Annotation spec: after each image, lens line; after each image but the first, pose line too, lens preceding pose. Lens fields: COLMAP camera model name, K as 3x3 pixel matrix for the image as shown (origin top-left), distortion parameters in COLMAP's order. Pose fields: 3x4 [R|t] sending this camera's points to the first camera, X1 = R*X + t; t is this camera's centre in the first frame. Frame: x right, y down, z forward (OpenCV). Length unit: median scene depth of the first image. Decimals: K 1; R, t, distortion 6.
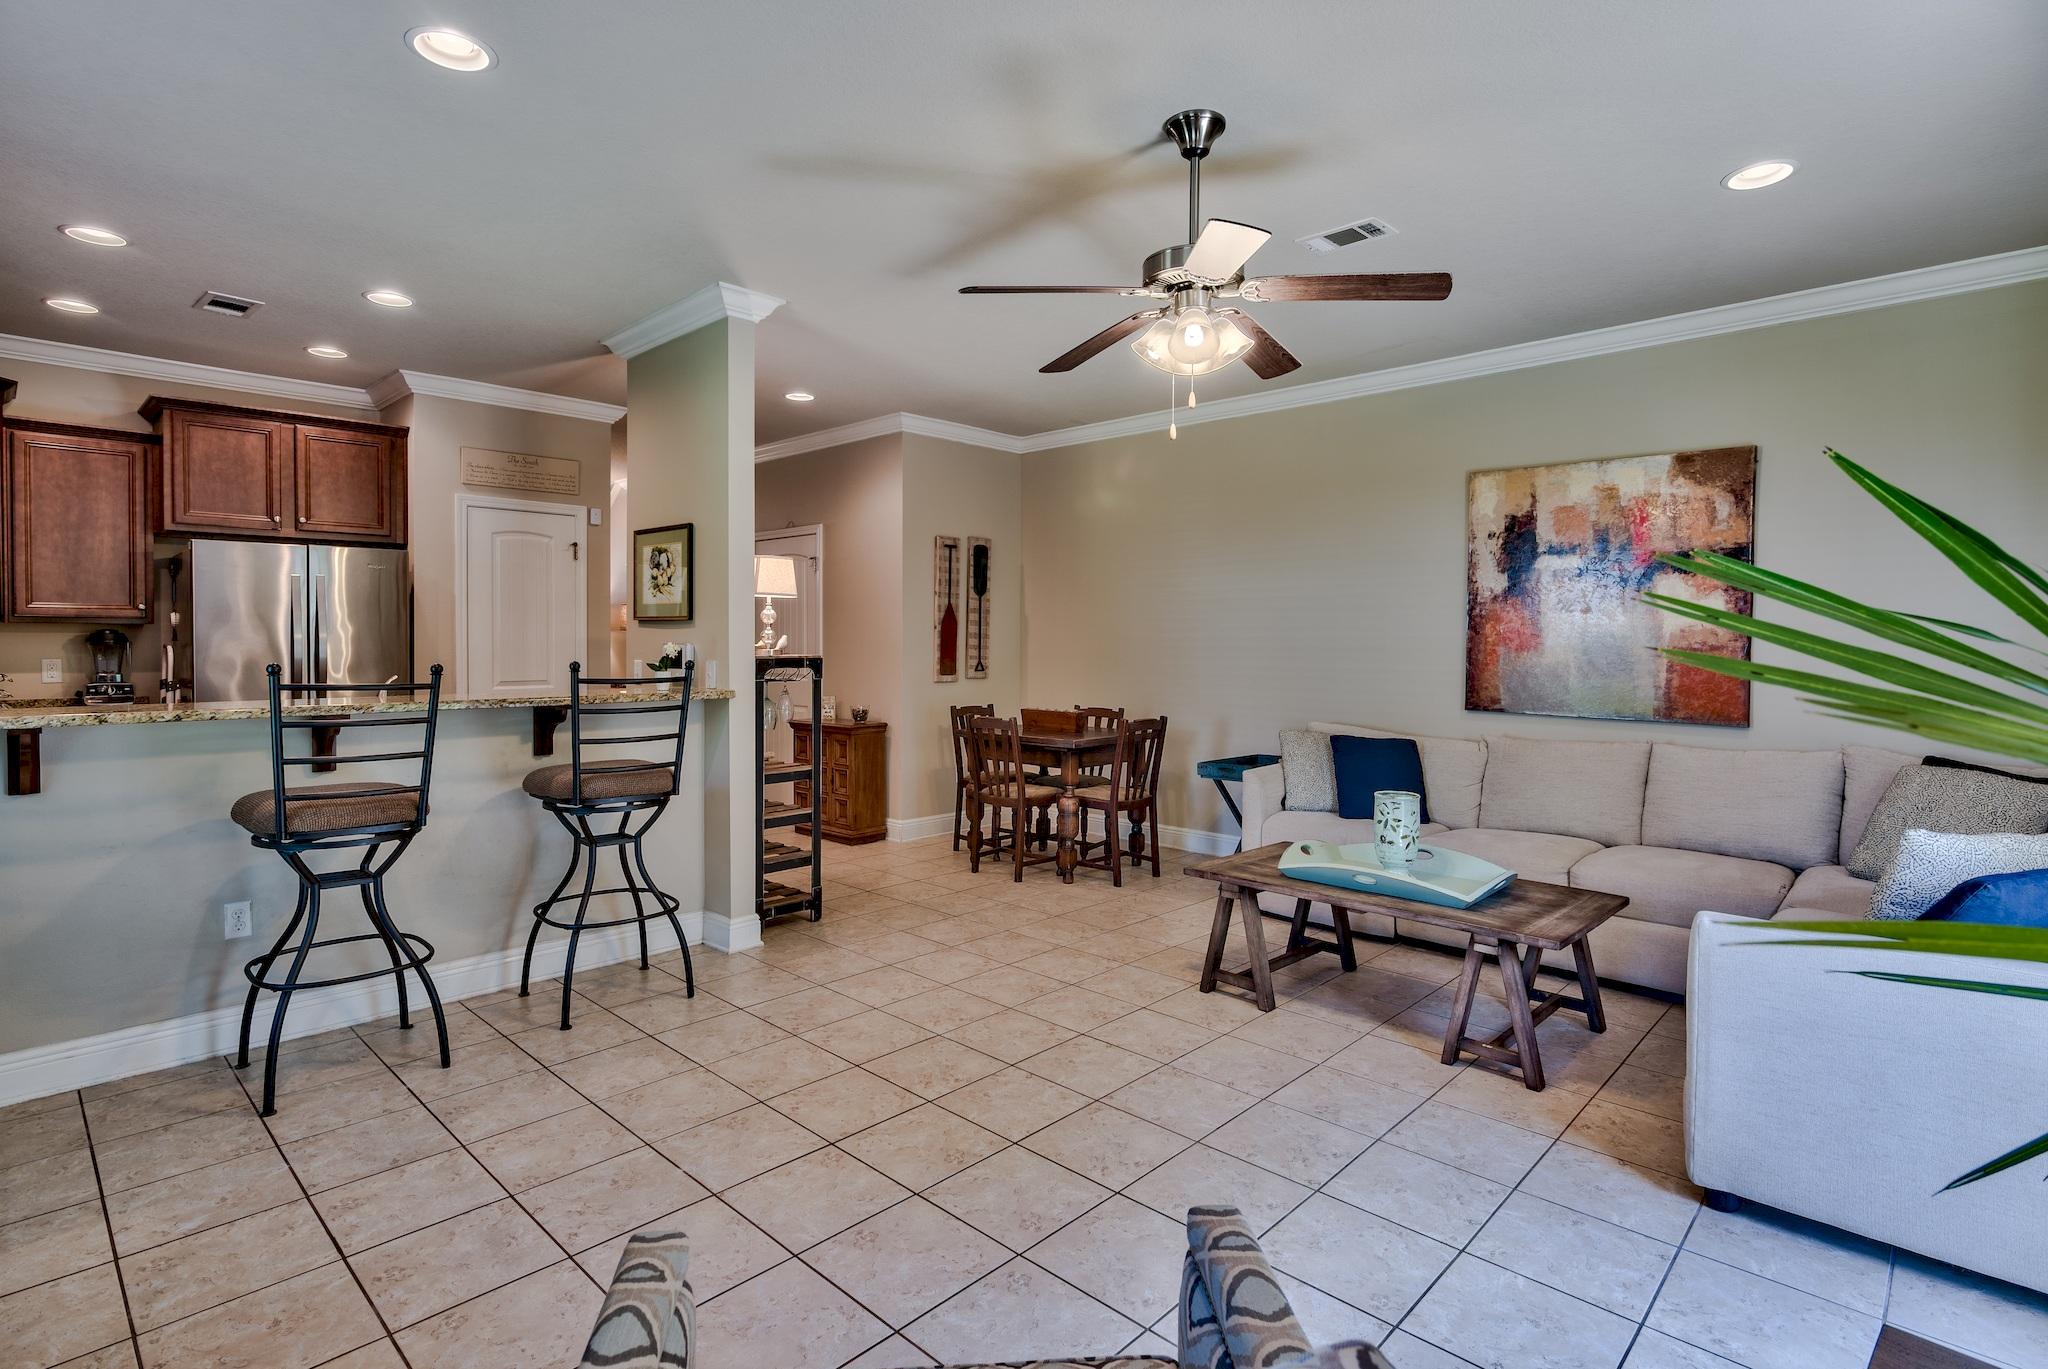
lens RADIAL K [[1012.3, 0, 1003.4], [0, 1012.3, 642.3], [0, 0, 1]] dist [0.003747, -0.002470]
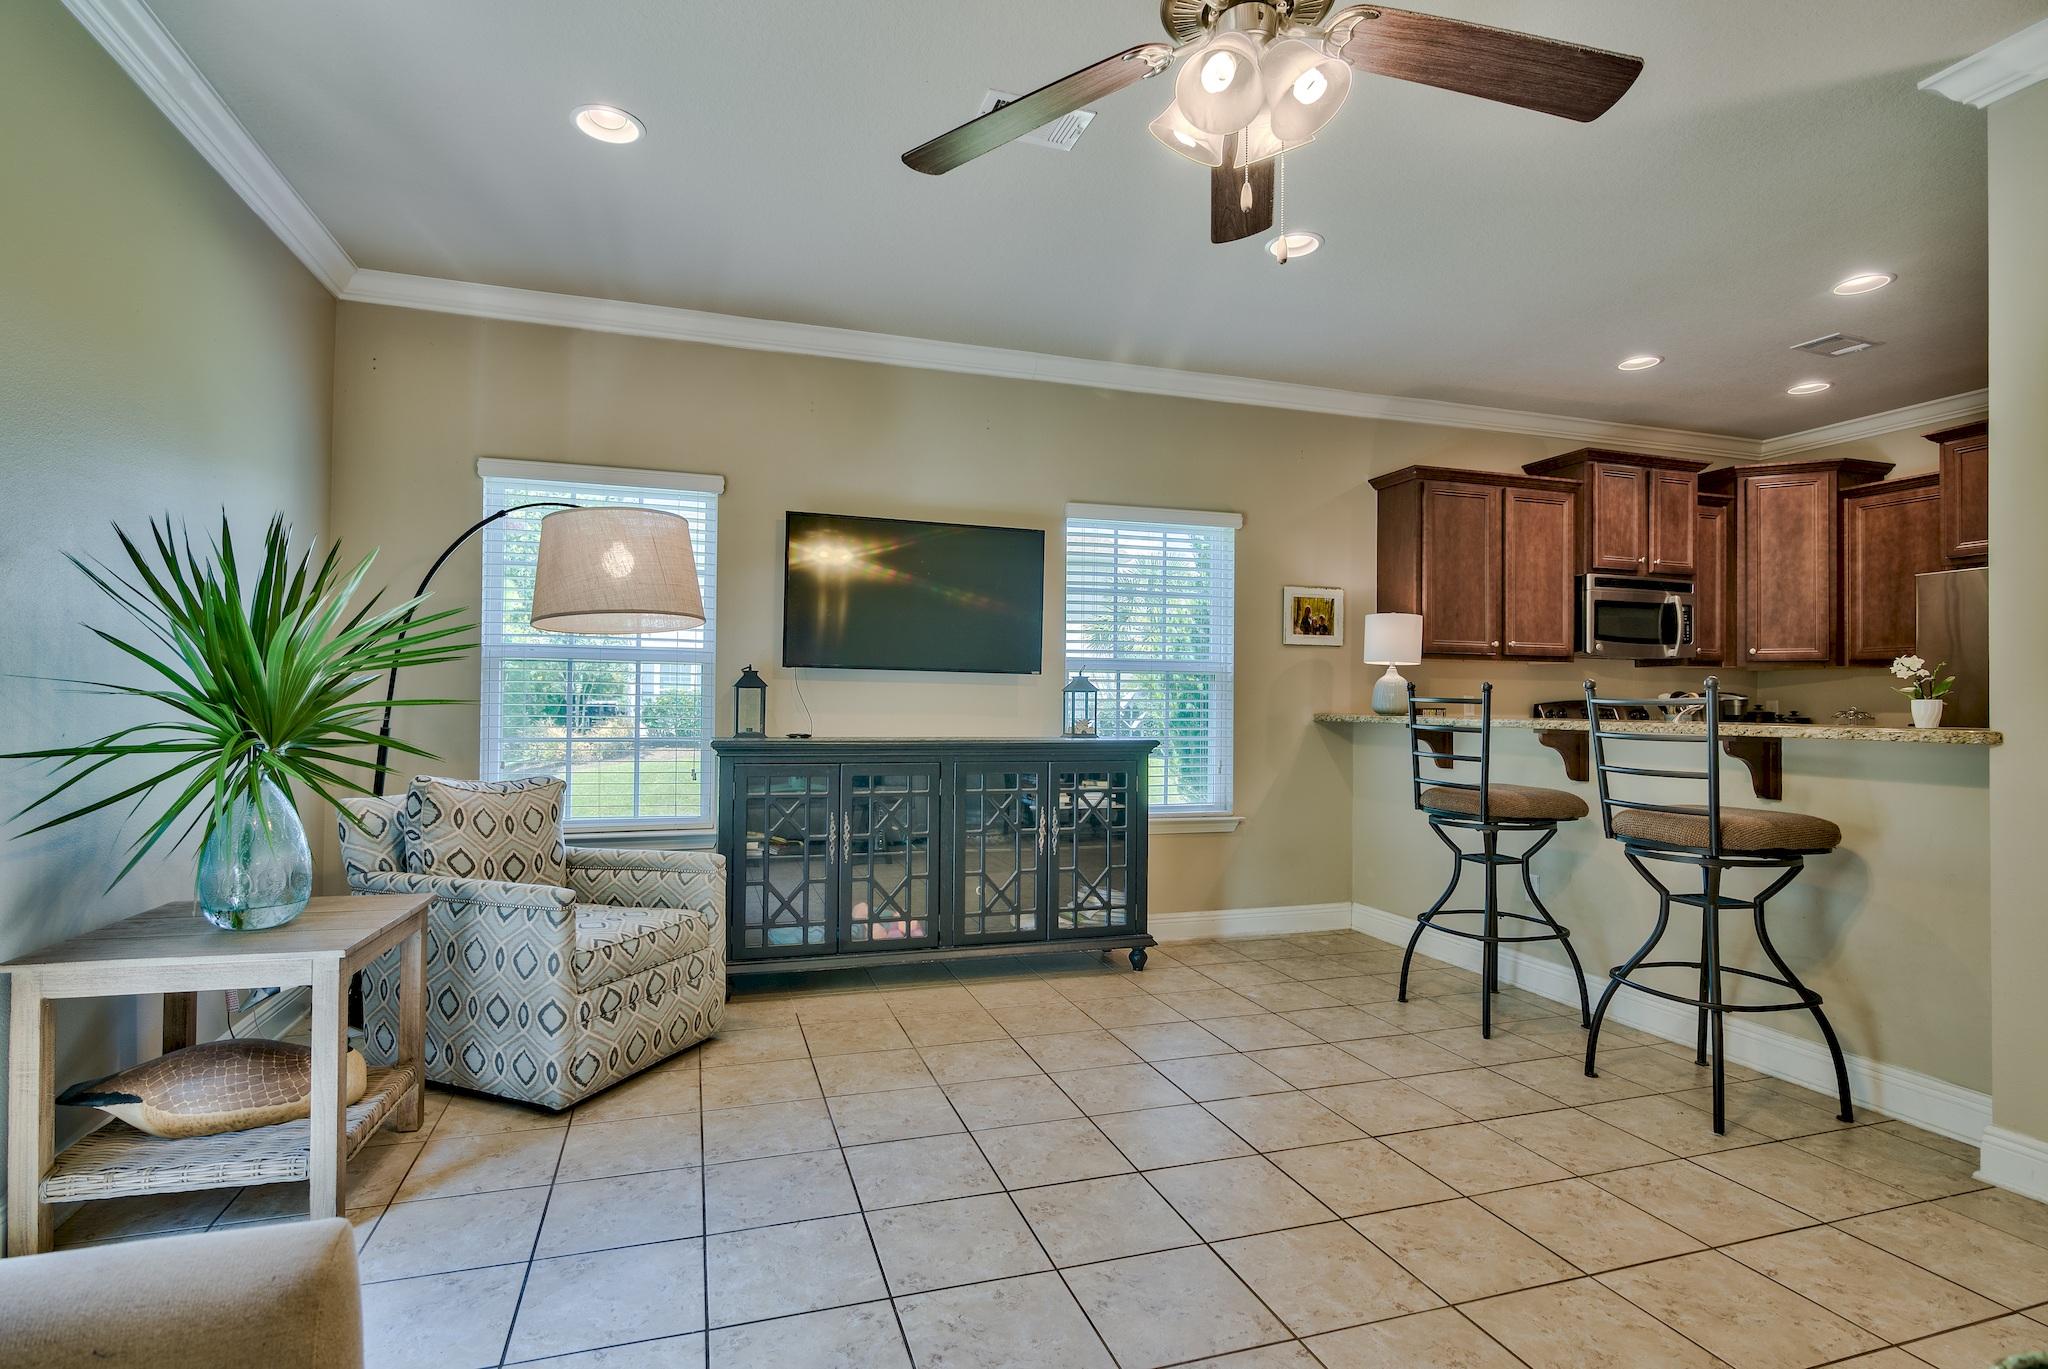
lens RADIAL K [[1012.3, 0, 1046.1], [0, 1012.3, 680.5], [0, 0, 1]] dist [0.003747, -0.002470]
pose [[-0.456200, -0.027201, -0.889462, 0.441426], [-0.012920, 0.999630, -0.023943, 0.034272], [0.889784, 0.000569, -0.456382, 0.690871]]
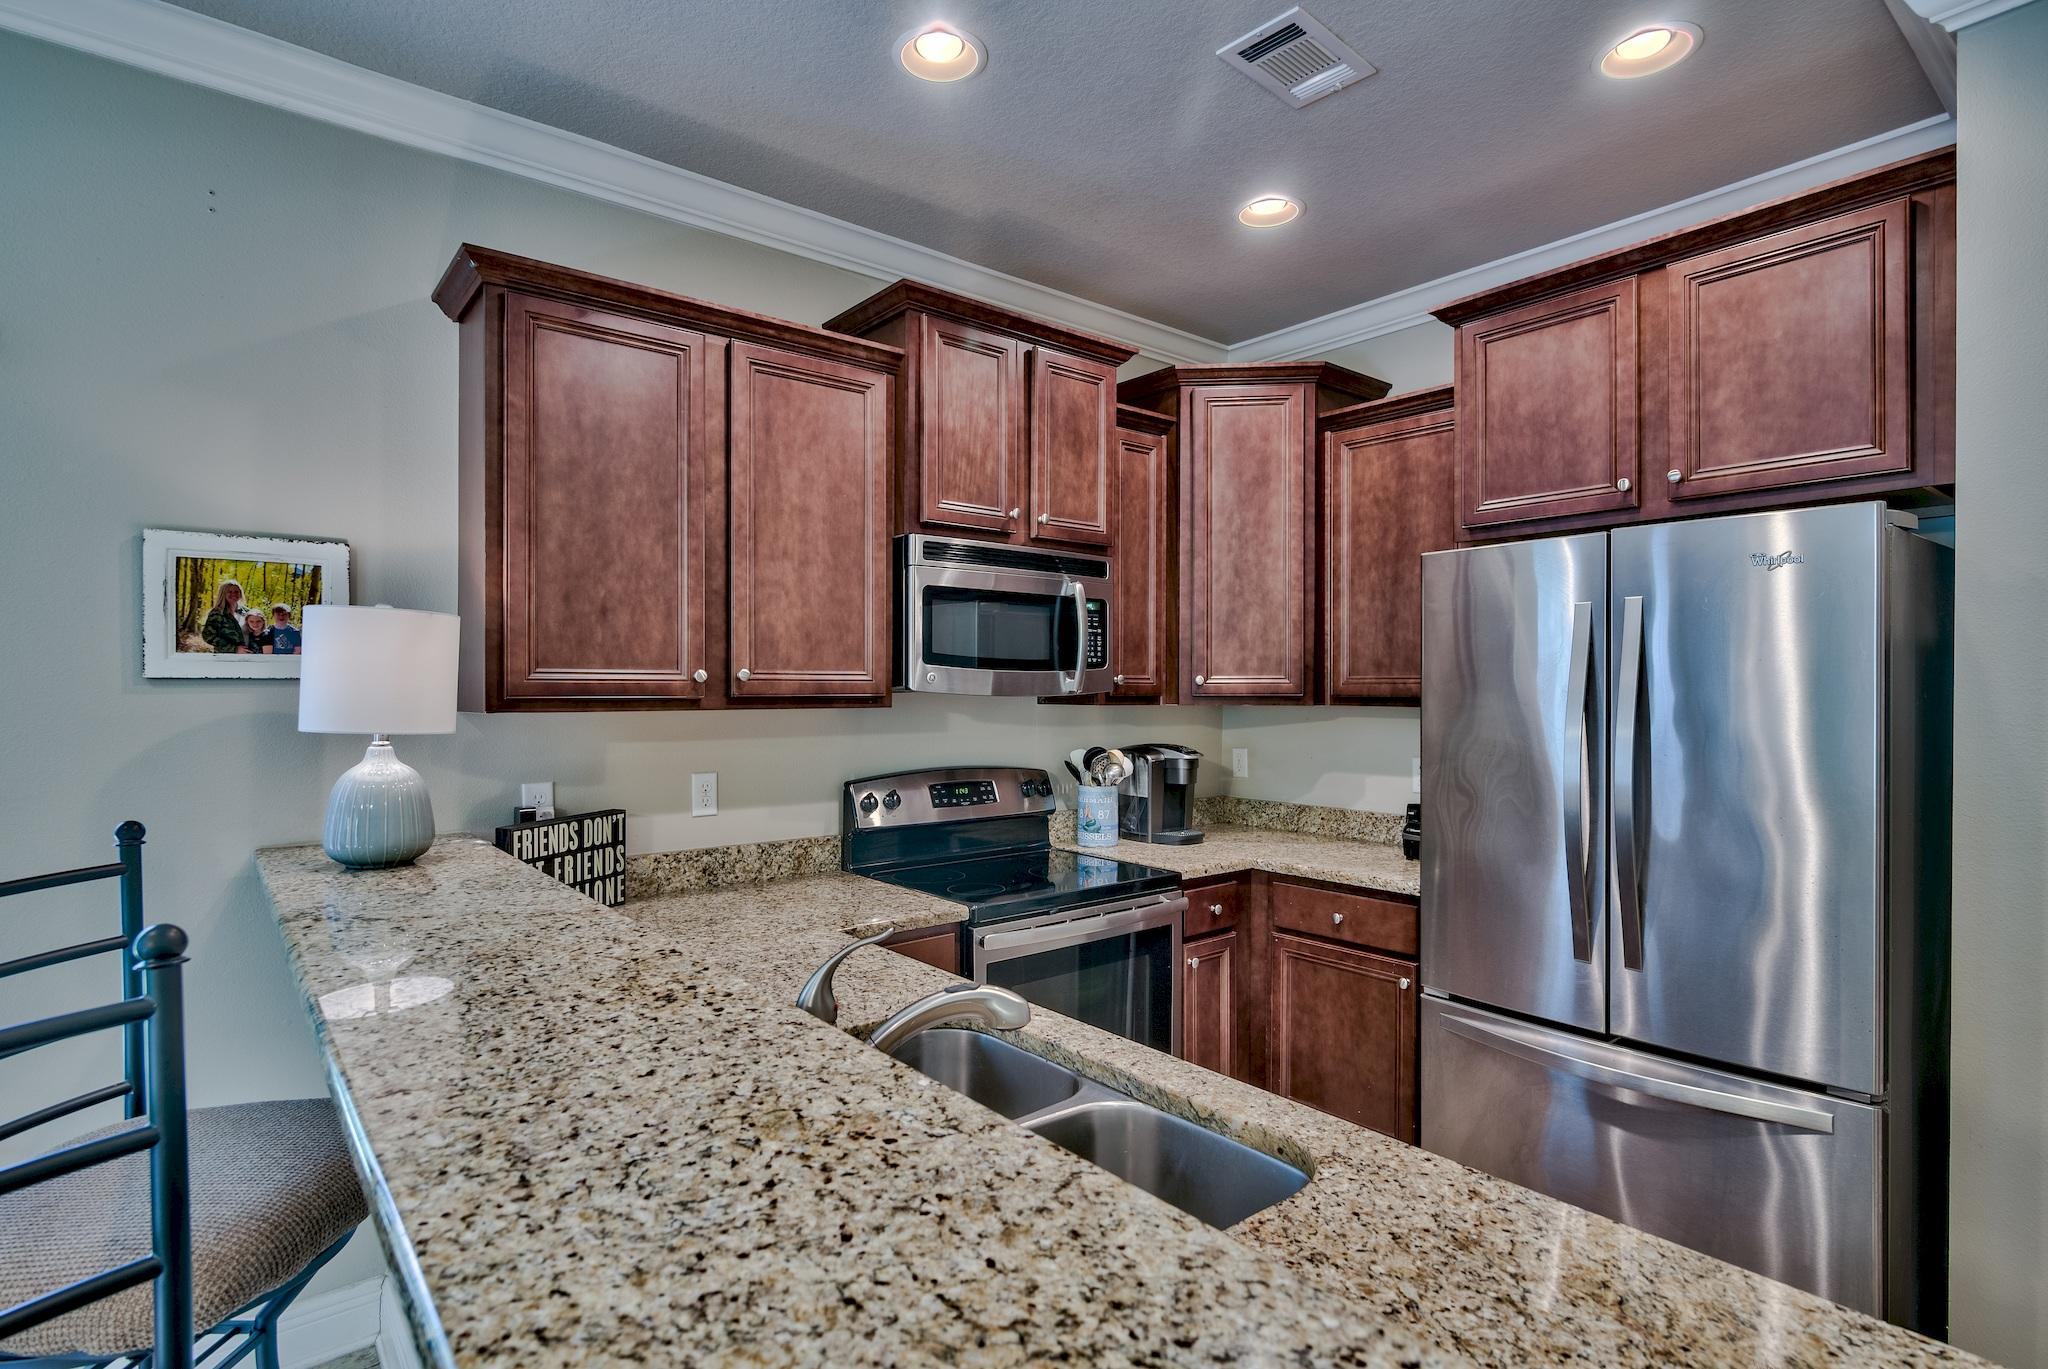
lens RADIAL K [[1012.3, 0, 1021.3], [0, 1012.3, 692.7], [0, 0, 1]] dist [0.003747, -0.002470]
pose [[-0.100249, -0.000344, -0.994962, -0.242508], [-0.000906, 1.000000, -0.000254, -0.026690], [0.994962, 0.000876, -0.100249, 0.826786]]
